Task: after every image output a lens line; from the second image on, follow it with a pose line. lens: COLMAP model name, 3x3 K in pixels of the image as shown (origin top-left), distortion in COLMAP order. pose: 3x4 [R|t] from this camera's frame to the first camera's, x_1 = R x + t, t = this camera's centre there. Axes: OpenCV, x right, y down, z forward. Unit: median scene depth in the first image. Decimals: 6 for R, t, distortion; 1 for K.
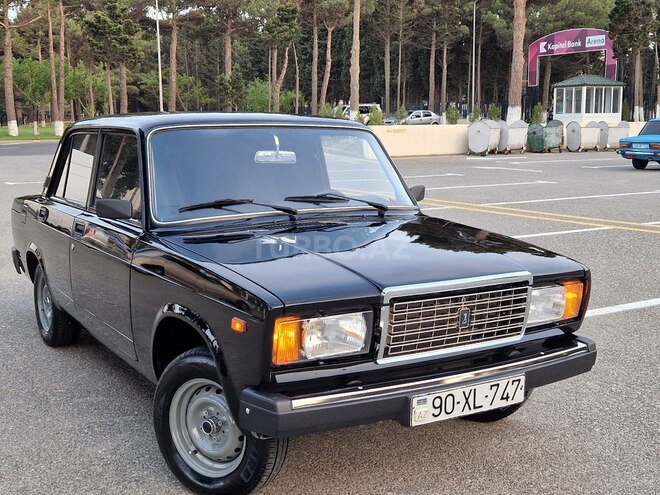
lens RADIAL K [[765.6, 0, 330.0], [0, 765.6, 247.5], [0, 0, 1]] dist [0.084889, -0.050874]
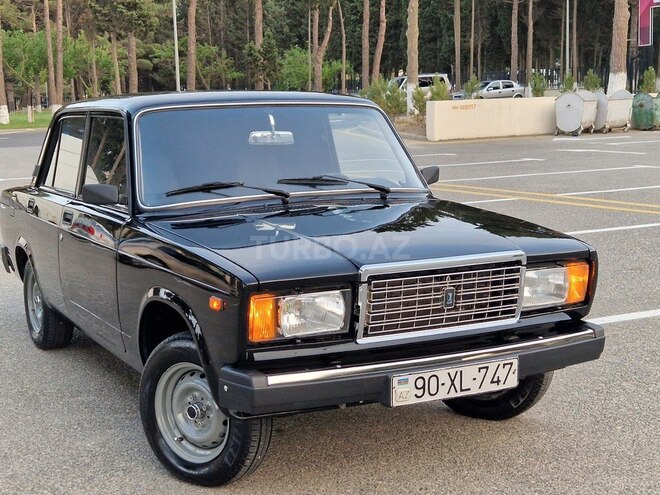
lens RADIAL K [[956.5, 0, 311.0], [0, 956.5, 252.7], [0, 0, 1]] dist [0.082437, -0.024589]
pose [[0.996743, -0.009731, -0.080050, 0.076600], [0.009495, 0.999949, -0.003329, 0.029048], [0.080078, 0.002558, 0.996785, -0.173953]]
